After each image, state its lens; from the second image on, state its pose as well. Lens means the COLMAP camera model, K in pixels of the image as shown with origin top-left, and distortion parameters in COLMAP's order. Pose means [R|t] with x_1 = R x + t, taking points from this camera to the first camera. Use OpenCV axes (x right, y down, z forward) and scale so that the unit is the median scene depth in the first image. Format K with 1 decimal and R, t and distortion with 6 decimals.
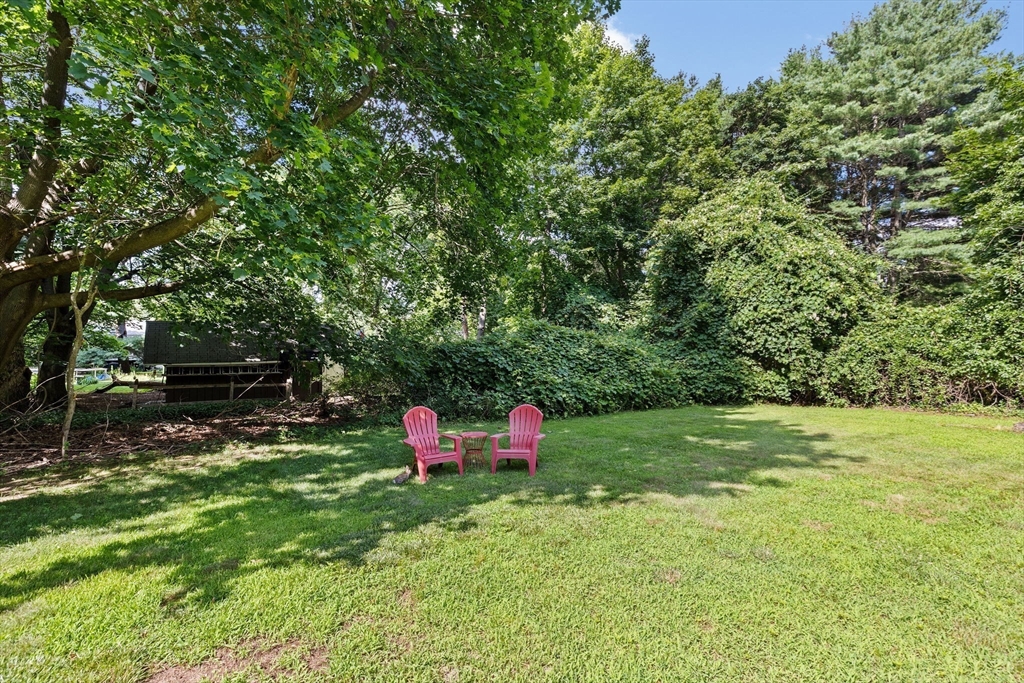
lens RADIAL K [[457.2, 0, 513.3], [0, 457.2, 340.6], [0, 0, 1]] dist [0.000497, 0.001436]
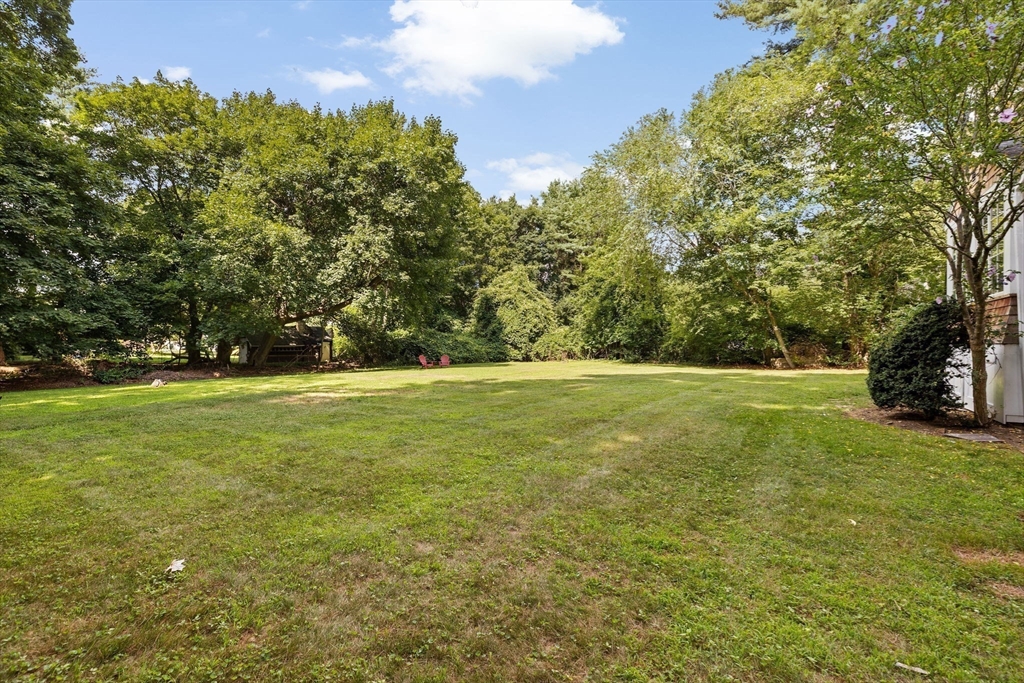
lens RADIAL K [[457.2, 0, 512.7], [0, 457.2, 340.9], [0, 0, 1]] dist [0.000497, 0.001436]
pose [[0.937121, 0.009025, 0.348889, -0.366808], [-0.019525, 0.999456, 0.026593, -0.052316], [-0.348459, -0.031733, 0.936787, -1.373202]]
